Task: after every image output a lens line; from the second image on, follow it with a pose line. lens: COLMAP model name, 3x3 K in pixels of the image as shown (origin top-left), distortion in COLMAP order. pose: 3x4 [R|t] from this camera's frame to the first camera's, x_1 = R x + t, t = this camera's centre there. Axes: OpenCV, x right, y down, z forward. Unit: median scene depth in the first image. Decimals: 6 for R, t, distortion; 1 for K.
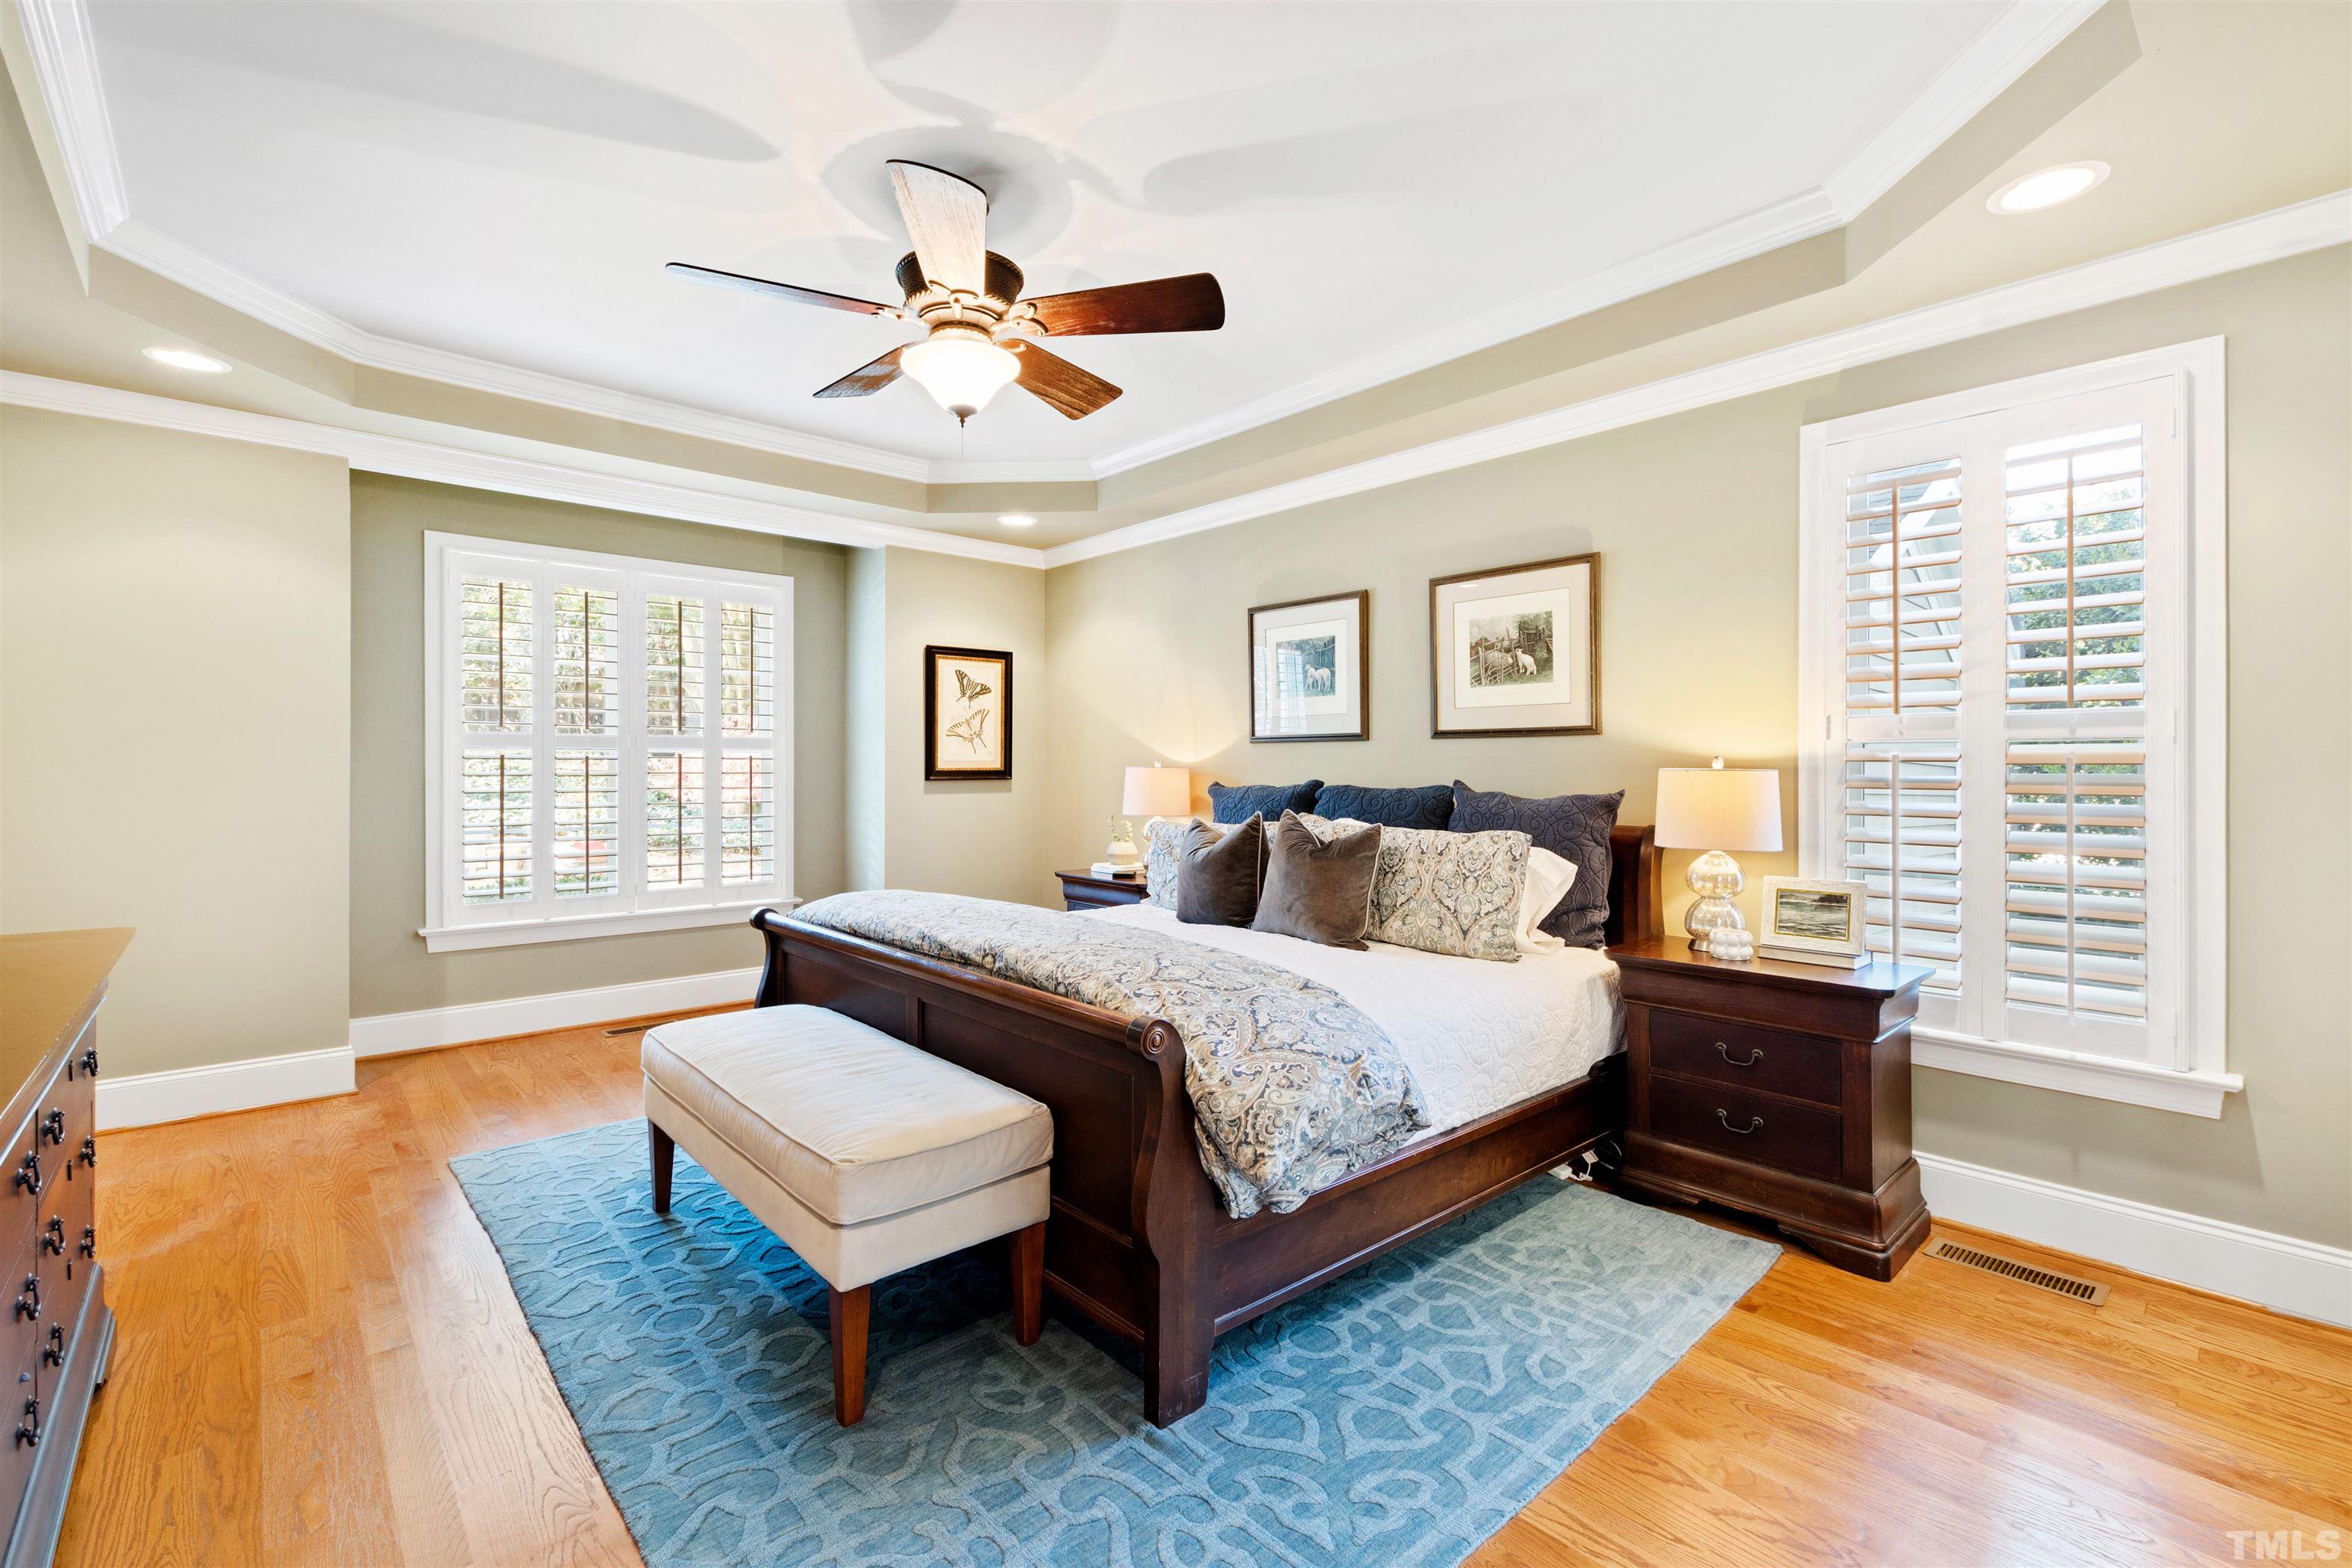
lens RADIAL K [[1017.2, 0, 1153.3], [0, 1017.2, 767.5], [0, 0, 1]] dist [-0.001036, -0.000391]
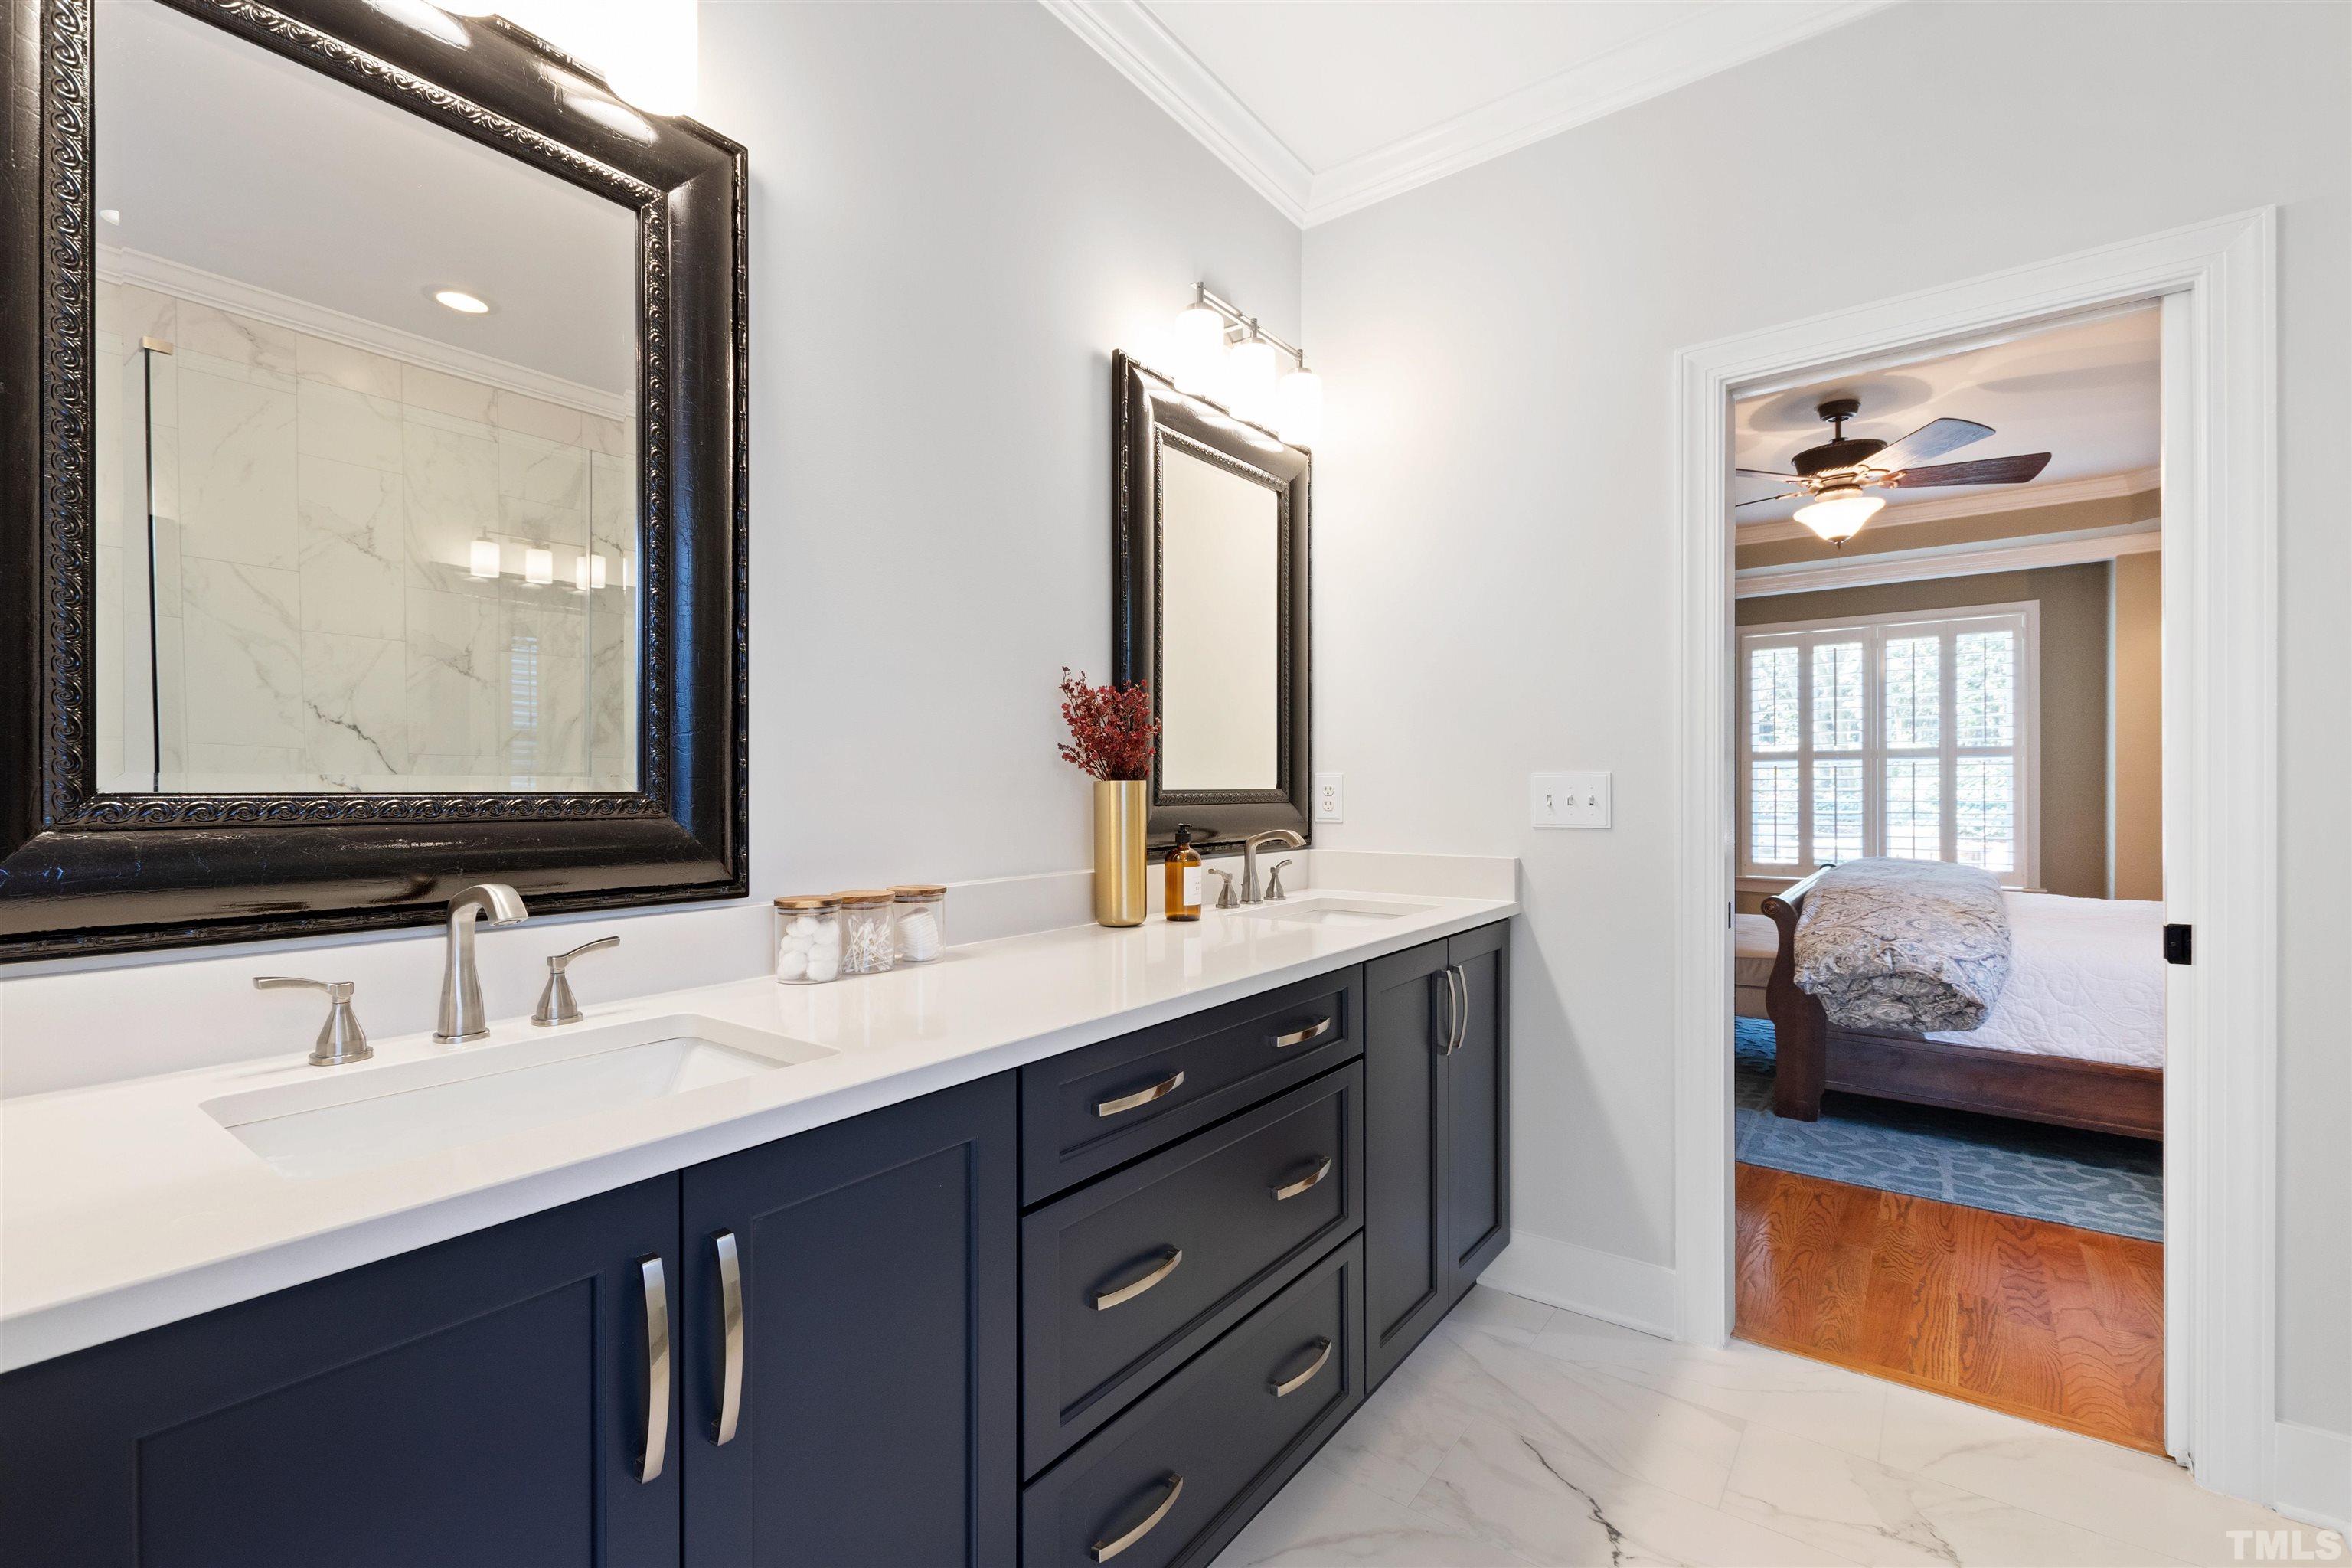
lens RADIAL K [[1021.7, 0, 1176.0], [0, 1021.7, 784.0], [0, 0, 1]] dist [-0.000120, -0.000040]
pose [[0.217508, -0.004792, -0.976047, 1.525011], [0.004339, 0.999983, -0.003943, 0.039700], [0.976049, -0.003378, 0.217525, -0.463821]]
